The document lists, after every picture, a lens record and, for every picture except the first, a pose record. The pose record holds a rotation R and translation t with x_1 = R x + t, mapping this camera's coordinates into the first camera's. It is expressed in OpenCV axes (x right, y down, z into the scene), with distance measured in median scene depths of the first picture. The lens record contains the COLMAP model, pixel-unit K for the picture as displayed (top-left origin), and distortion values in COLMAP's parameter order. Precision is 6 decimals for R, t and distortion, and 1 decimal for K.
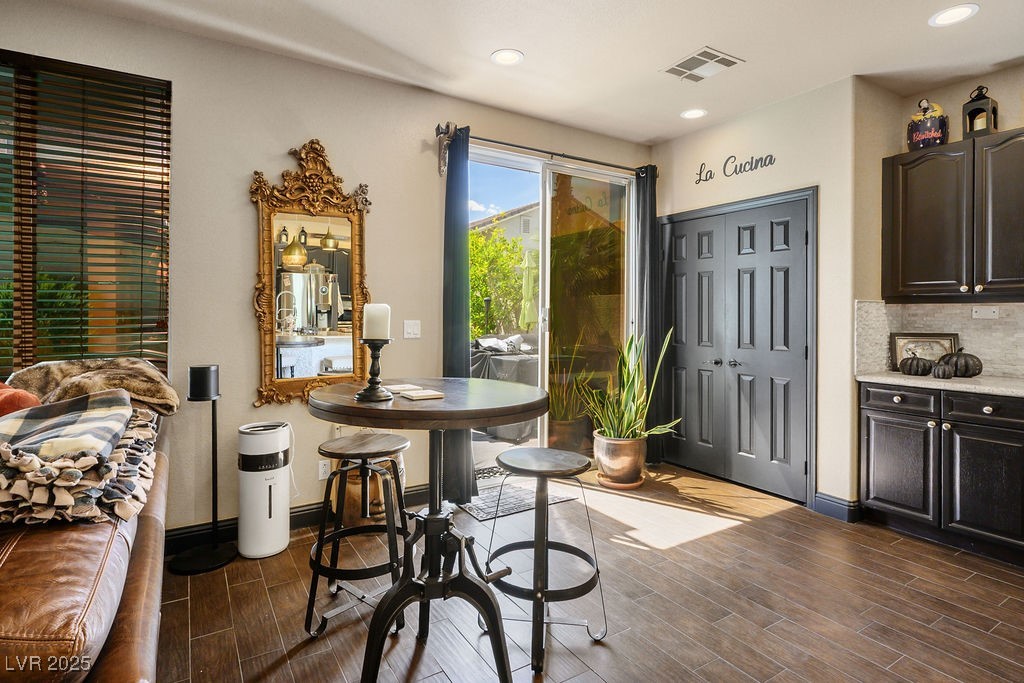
lens RADIAL K [[514.4, 0, 516.7], [0, 514.4, 320.2], [0, 0, 1]] dist [-0.002395, 0.000367]
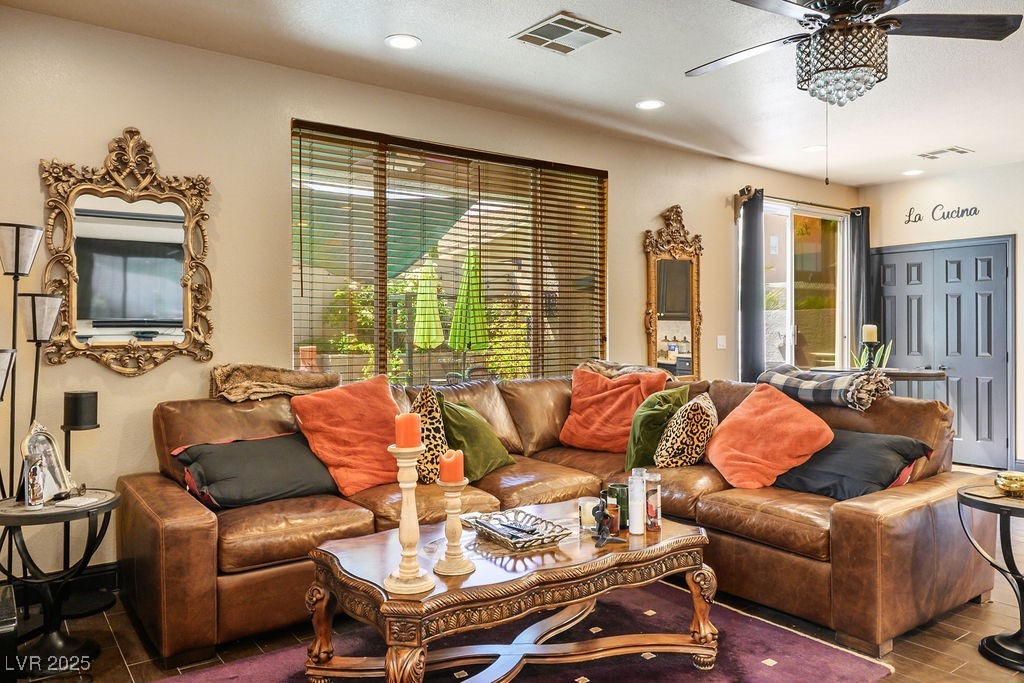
lens RADIAL K [[724.2, 0, 510.2], [0, 724.2, 336.5], [0, 0, 1]] dist [0.010900, 0.002270]
pose [[0.997503, -0.006545, 0.070325, -0.790253], [0.006815, 0.999970, -0.003600, 0.006100], [-0.070300, 0.004070, 0.997518, -0.738812]]
